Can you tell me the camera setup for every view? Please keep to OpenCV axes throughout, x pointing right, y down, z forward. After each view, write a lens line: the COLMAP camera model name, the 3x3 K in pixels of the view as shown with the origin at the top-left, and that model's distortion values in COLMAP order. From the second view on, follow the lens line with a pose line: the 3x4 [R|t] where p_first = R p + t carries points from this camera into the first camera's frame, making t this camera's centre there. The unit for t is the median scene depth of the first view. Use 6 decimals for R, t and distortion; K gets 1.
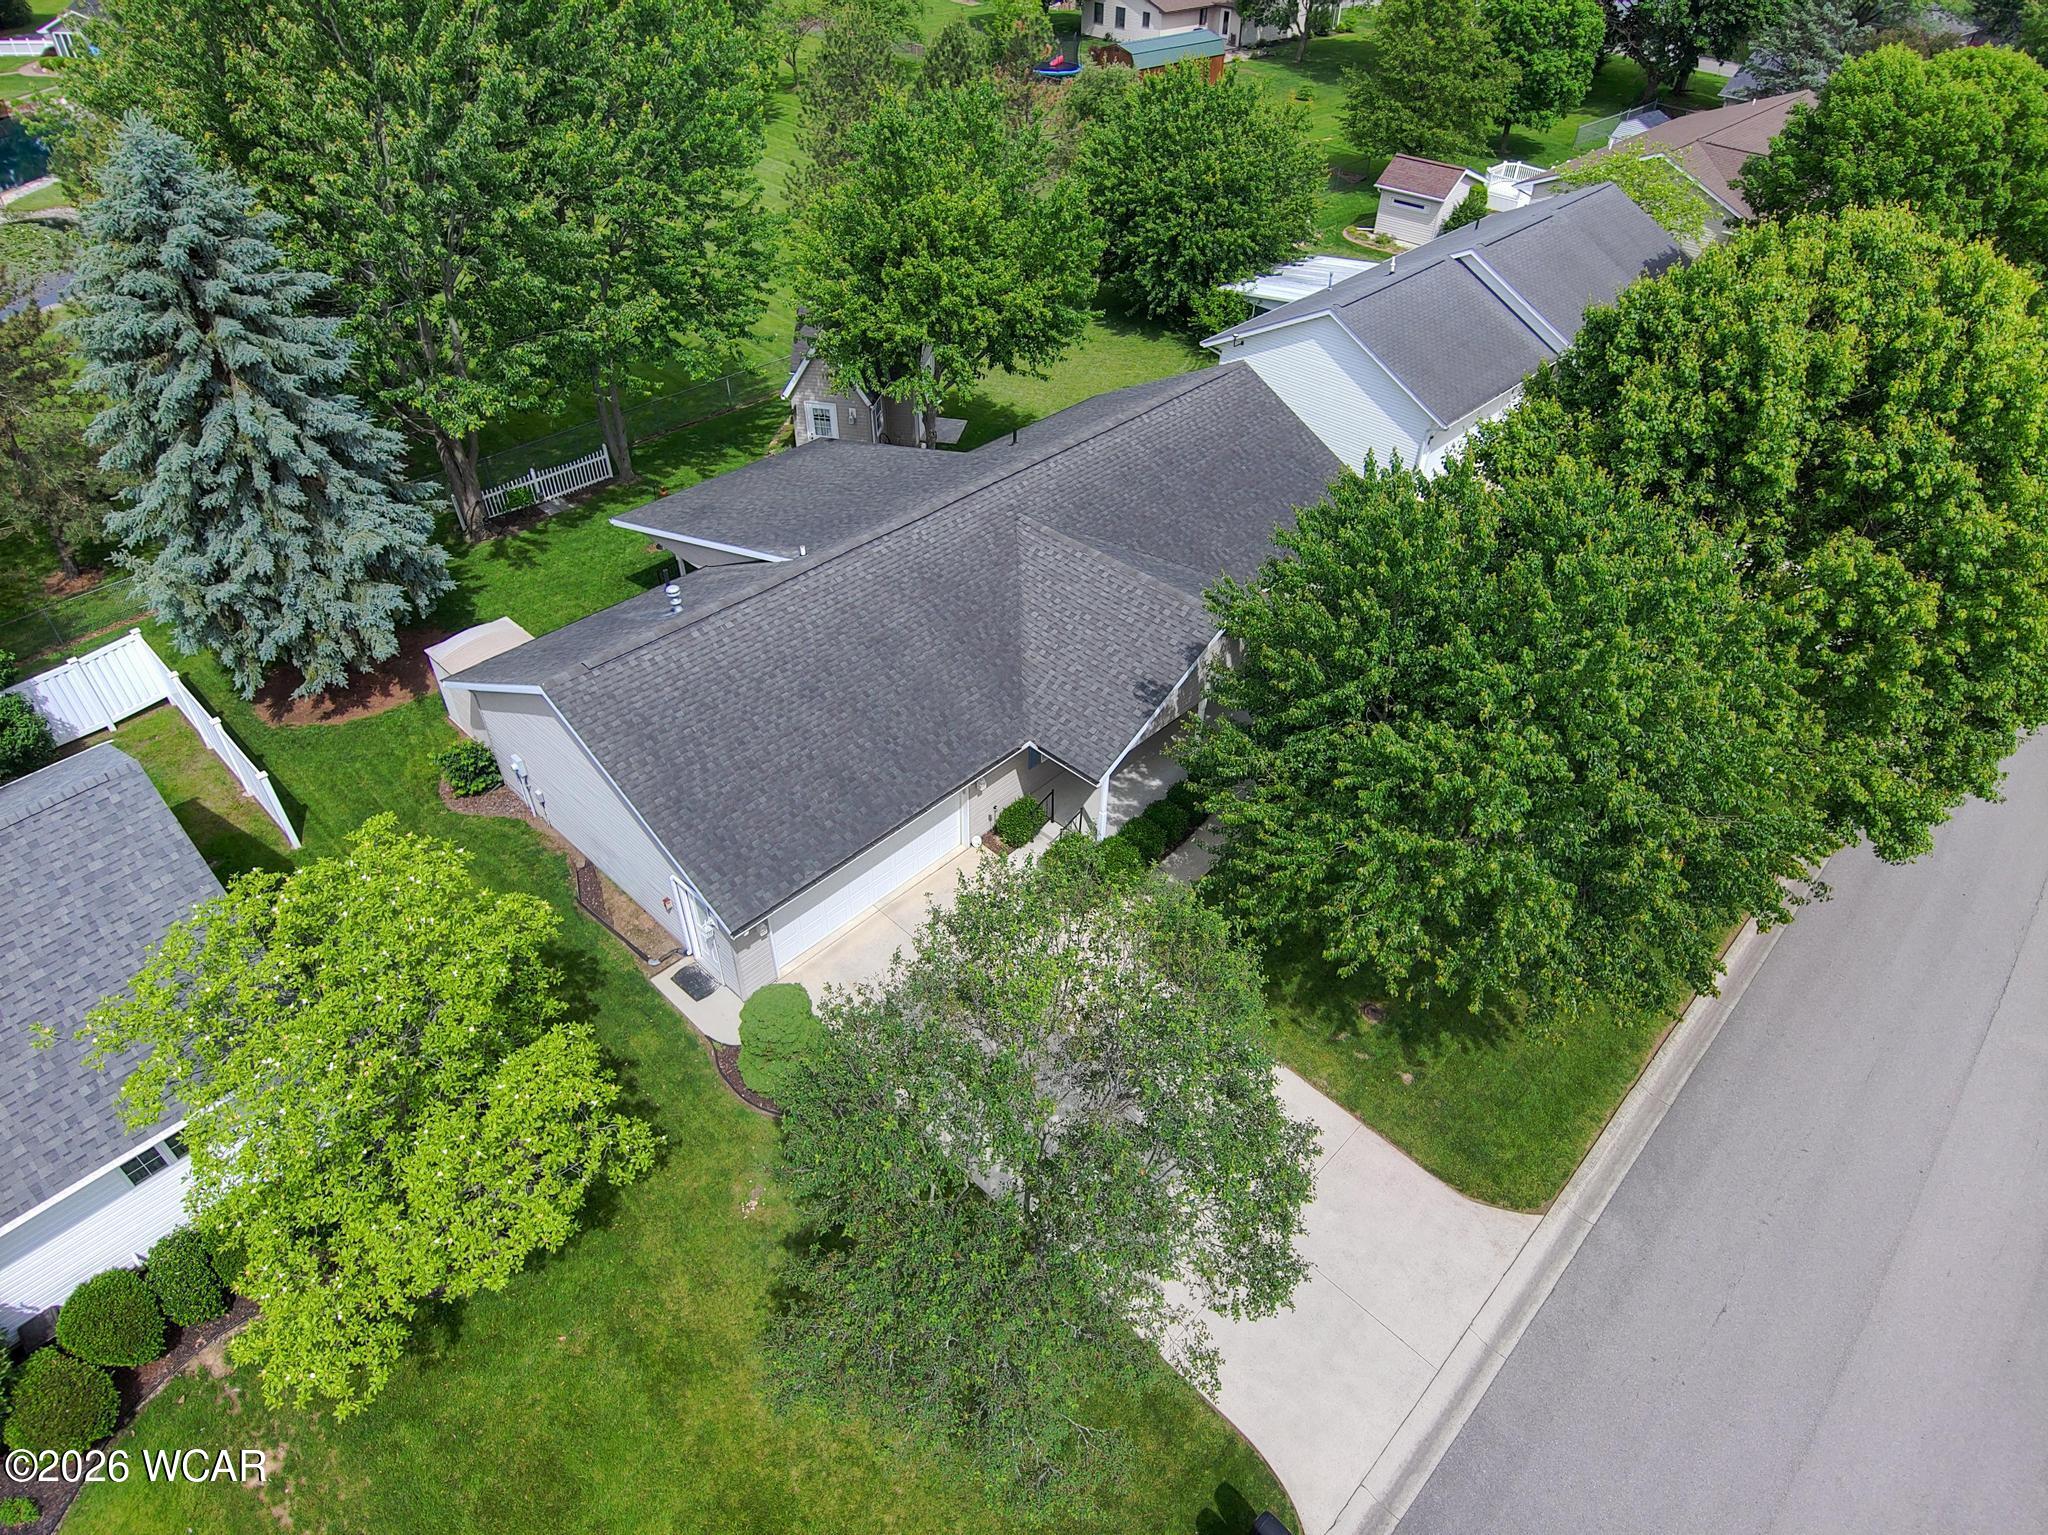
lens RADIAL K [[1238.5, 0, 1045.6], [0, 1238.5, 758.3], [0, 0, 1]] dist [0.032668, -0.068103]
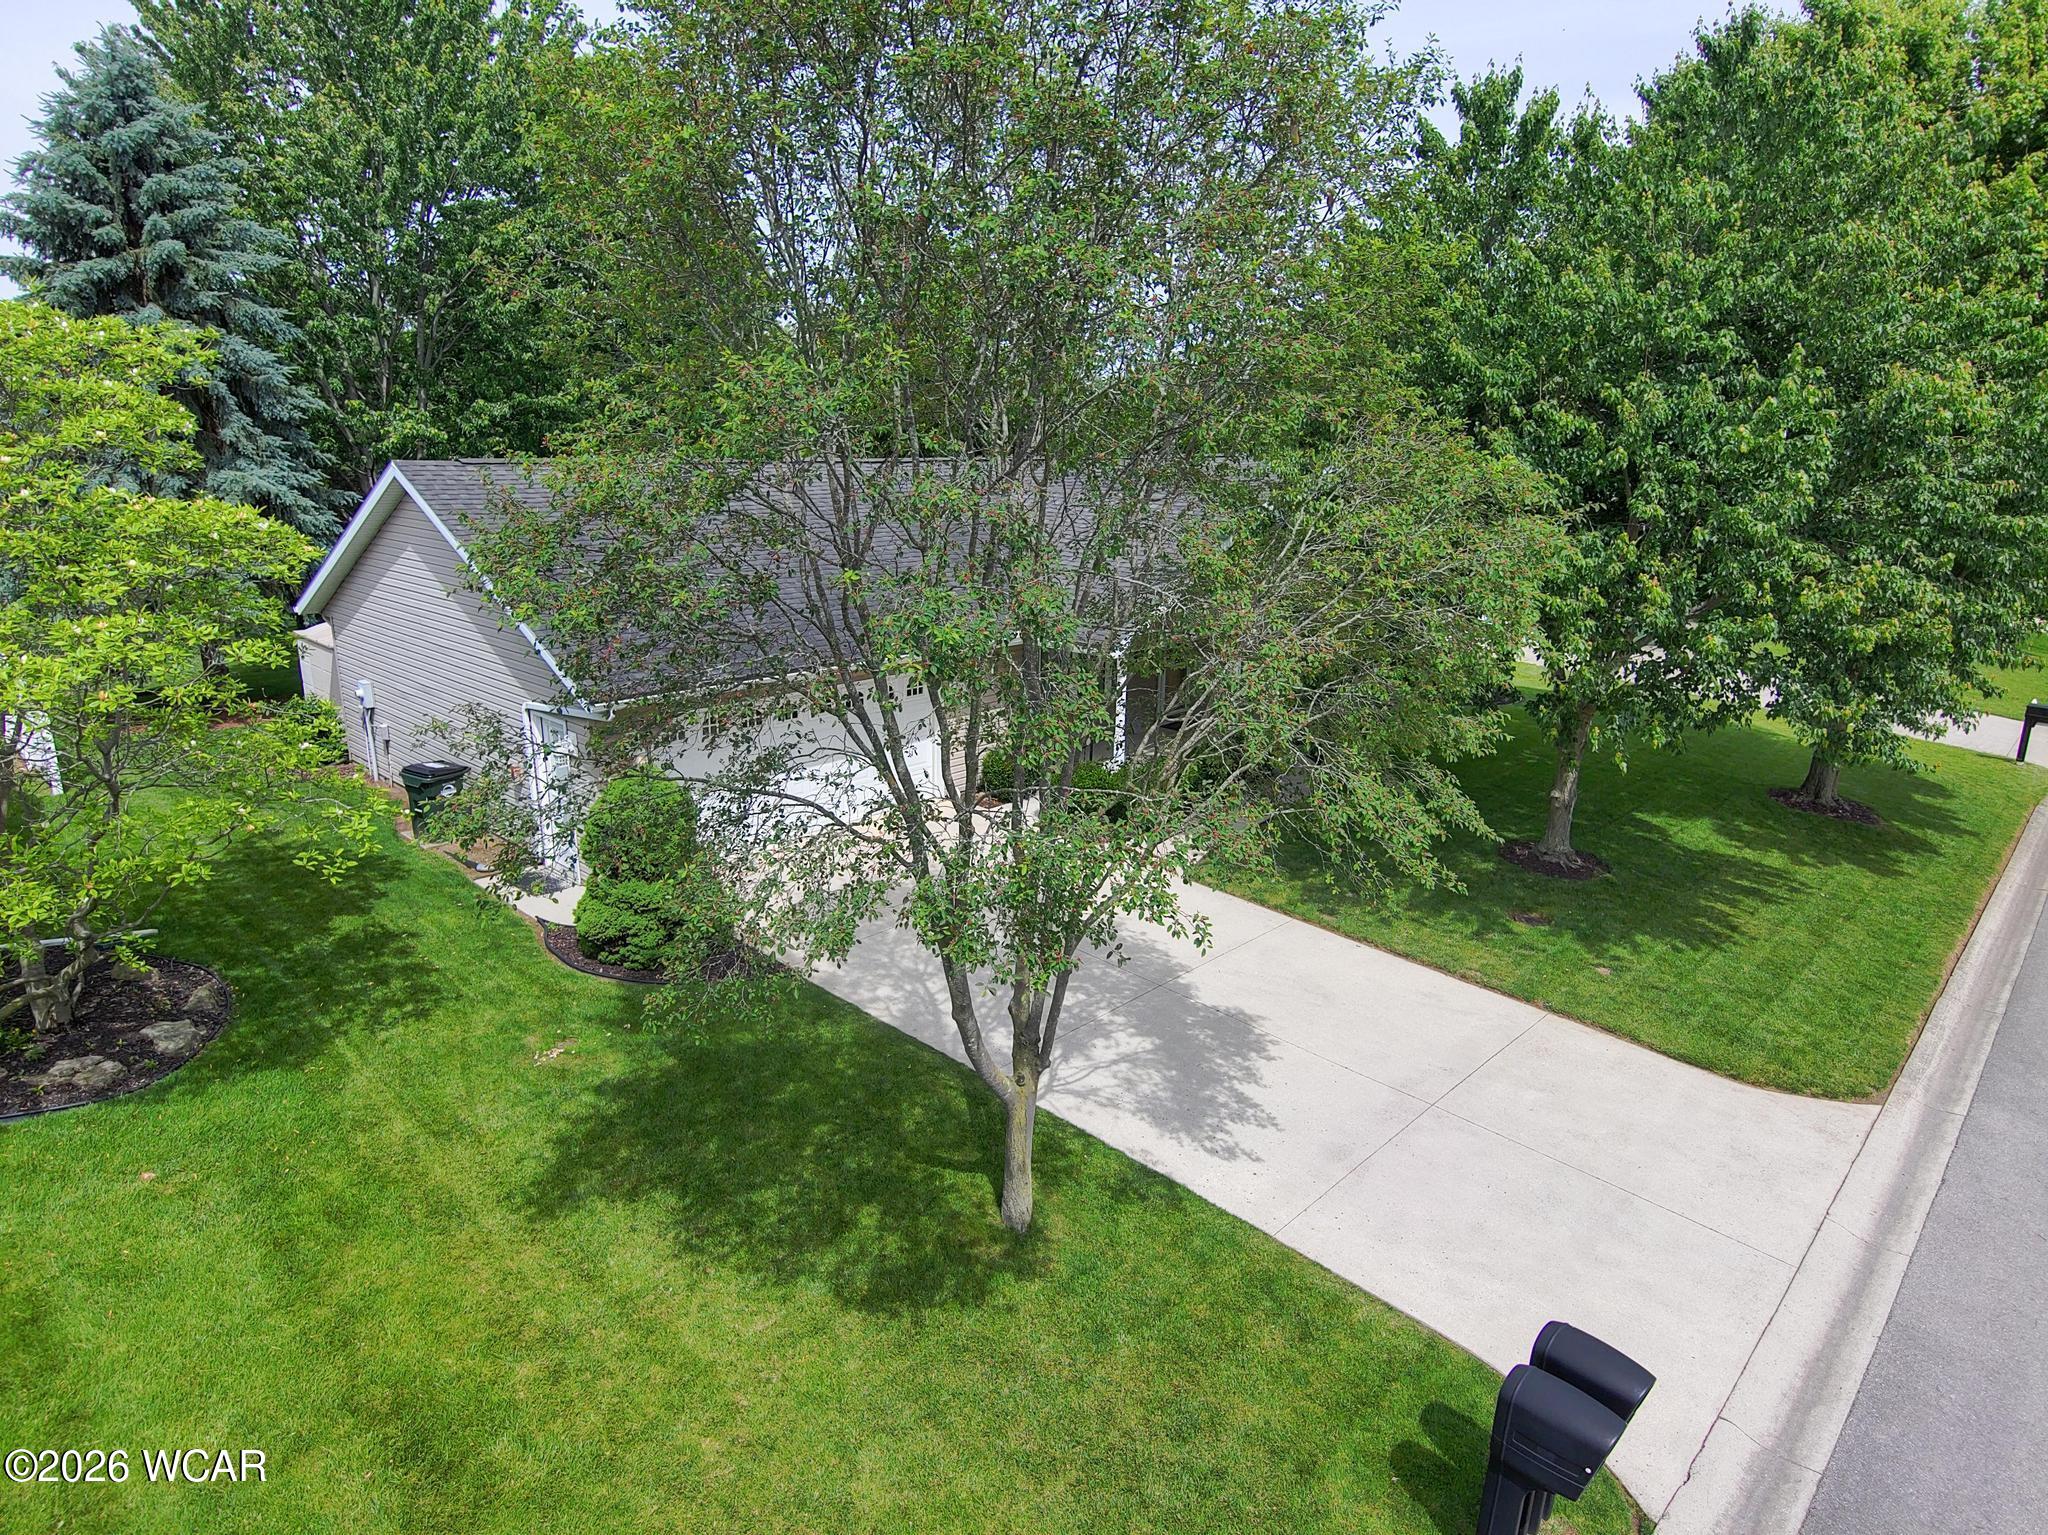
lens RADIAL K [[1238.5, 0, 1045.6], [0, 1238.5, 758.3], [0, 0, 1]] dist [0.032668, -0.068103]
pose [[0.999952, 0.005500, 0.008047, -0.007774], [-0.001750, 0.913504, -0.406826, 0.428755], [-0.009588, 0.406792, 0.913470, 0.365863]]
